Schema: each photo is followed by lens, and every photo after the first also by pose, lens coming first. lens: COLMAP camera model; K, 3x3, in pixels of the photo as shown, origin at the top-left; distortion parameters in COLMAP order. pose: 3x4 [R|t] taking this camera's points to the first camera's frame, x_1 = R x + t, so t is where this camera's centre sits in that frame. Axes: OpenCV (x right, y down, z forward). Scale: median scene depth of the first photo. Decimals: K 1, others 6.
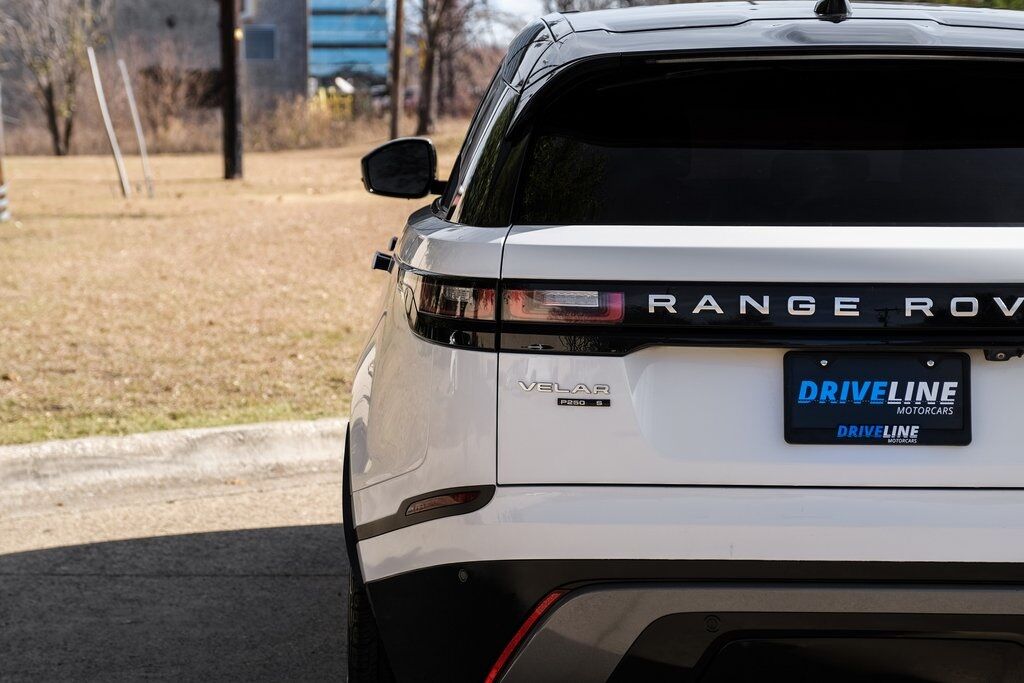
lens RADIAL K [[2615.4, 0, 512.0], [0, 2615.4, 341.5], [0, 0, 1]] dist [0.036982, 0.682415]
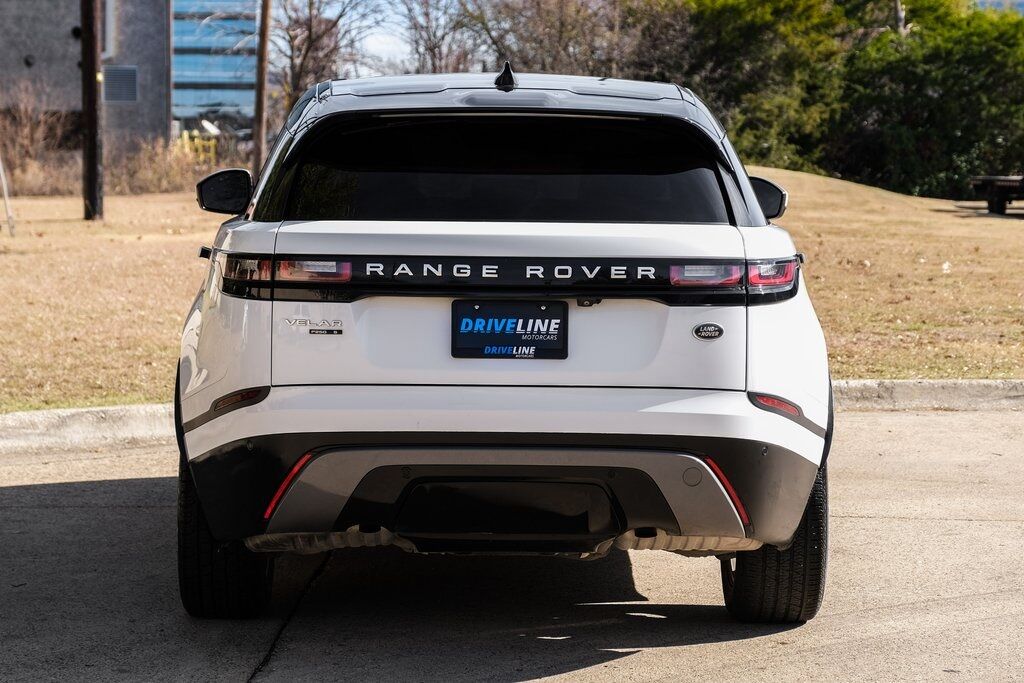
lens RADIAL K [[2786.3, 0, 529.4], [0, 2786.3, 341.2], [0, 0, 1]] dist [0.062031, 0.204401]
pose [[0.998742, 0.005241, 0.049870, 0.030424], [-0.004139, 0.999746, -0.022168, 0.030163], [-0.049973, 0.021933, 0.998510, -0.315138]]
